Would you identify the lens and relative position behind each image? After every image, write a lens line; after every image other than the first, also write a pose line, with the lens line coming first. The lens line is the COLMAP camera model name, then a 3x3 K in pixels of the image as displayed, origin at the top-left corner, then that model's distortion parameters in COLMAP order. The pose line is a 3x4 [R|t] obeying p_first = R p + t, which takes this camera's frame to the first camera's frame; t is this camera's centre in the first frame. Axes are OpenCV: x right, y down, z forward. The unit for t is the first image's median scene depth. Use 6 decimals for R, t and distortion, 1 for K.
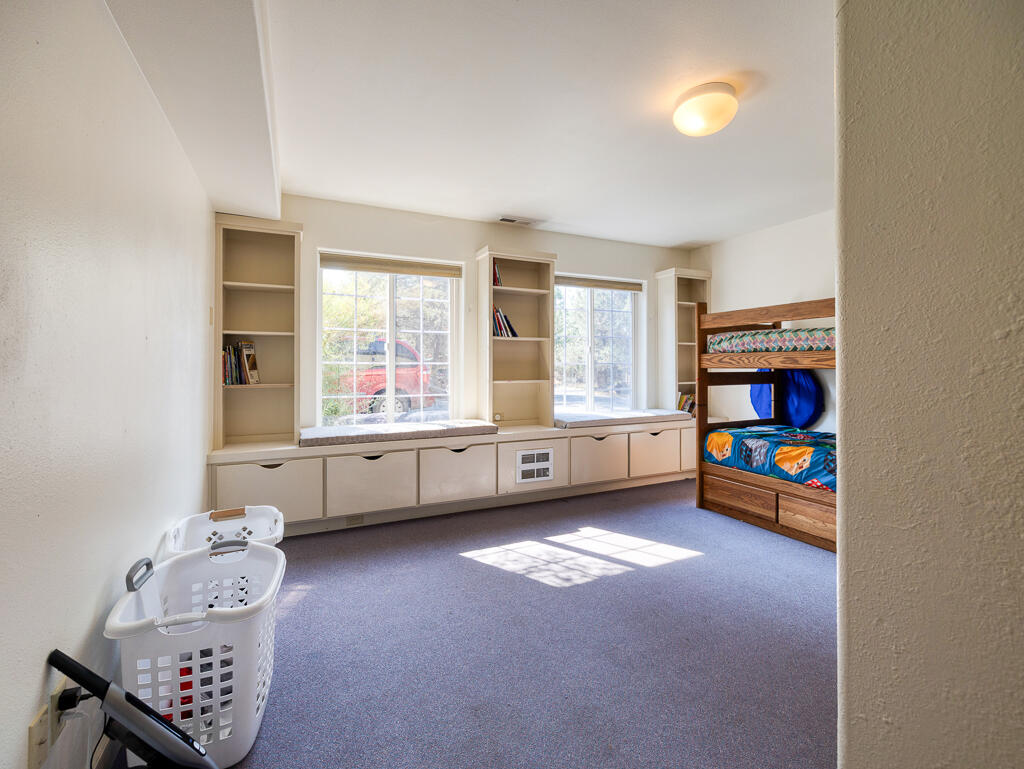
lens RADIAL K [[444.3, 0, 510.7], [0, 444.3, 373.7], [0, 0, 1]] dist [-0.001424, 0.000334]
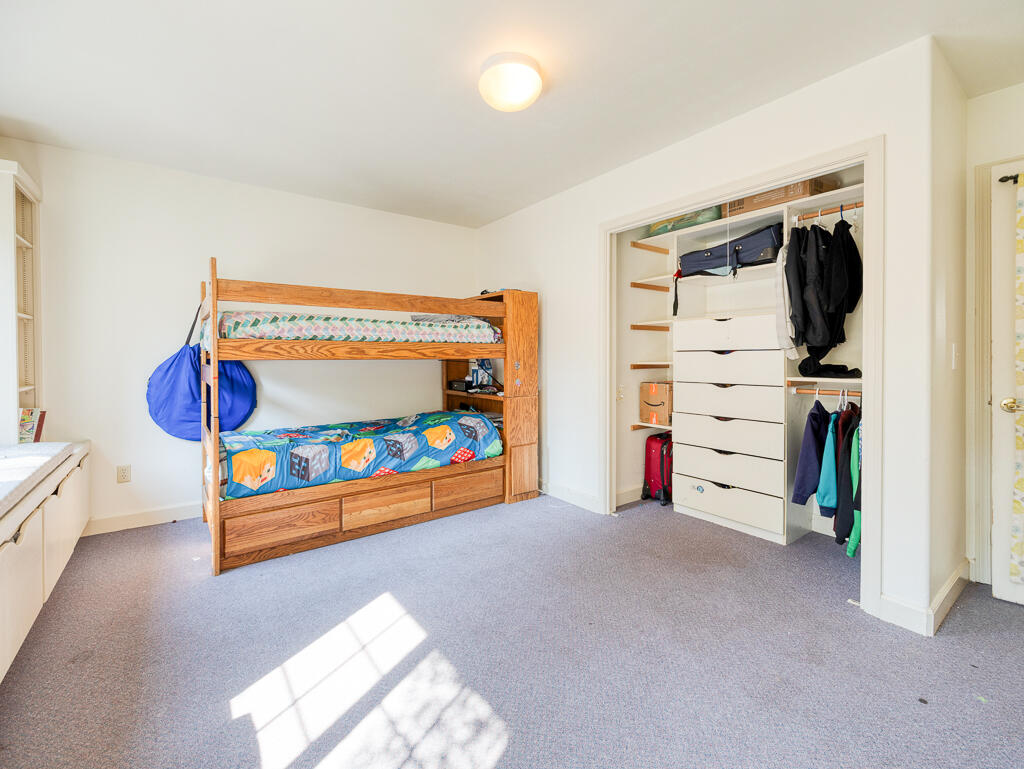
lens RADIAL K [[444.3, 0, 510.3], [0, 444.3, 361.7], [0, 0, 1]] dist [-0.001424, 0.000334]
pose [[-0.173863, -0.009592, 0.984723, -0.351972], [0.018399, 0.999746, 0.012987, -0.013395], [-0.984598, 0.020376, -0.173643, 0.833121]]
